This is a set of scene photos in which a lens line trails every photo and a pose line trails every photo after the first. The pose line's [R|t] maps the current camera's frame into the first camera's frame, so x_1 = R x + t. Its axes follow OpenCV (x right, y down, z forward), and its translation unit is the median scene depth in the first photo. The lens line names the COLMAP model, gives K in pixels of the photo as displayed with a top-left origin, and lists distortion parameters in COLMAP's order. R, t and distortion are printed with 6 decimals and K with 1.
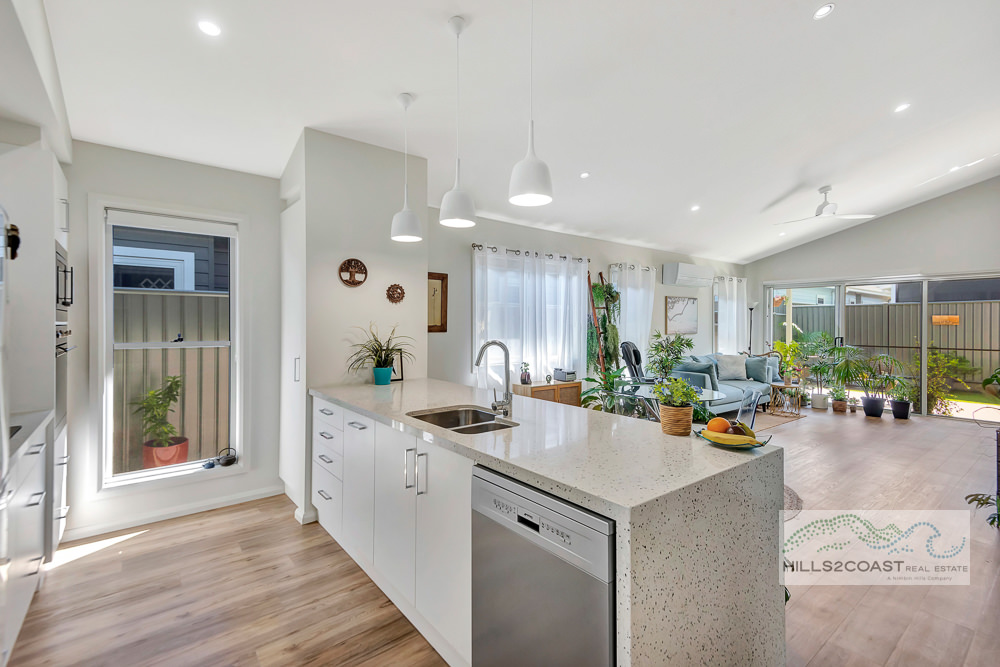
lens RADIAL K [[446.6, 0, 500.0], [0, 446.6, 333.5], [0, 0, 1]] dist [0.060151, 0.000060]
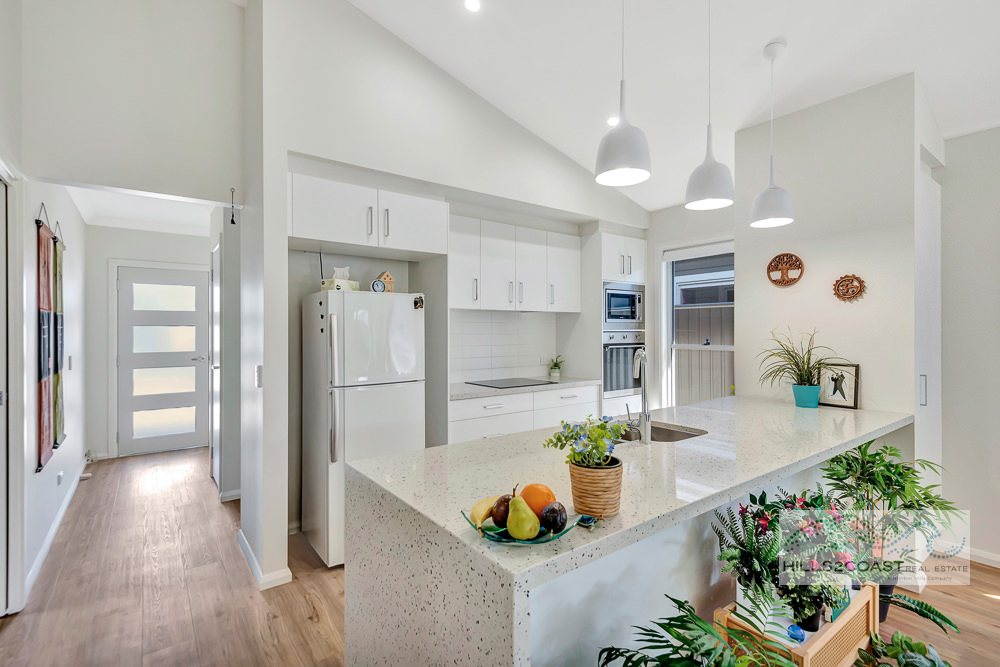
lens RADIAL K [[463.9, 0, 500.0], [0, 463.9, 333.5], [0, 0, 1]] dist [0.001023, -0.000055]
pose [[-0.007500, 0.003337, -0.999966, 0.551121], [-0.012122, 0.999921, 0.003428, -0.012164], [0.999898, 0.012147, -0.007458, 0.470991]]
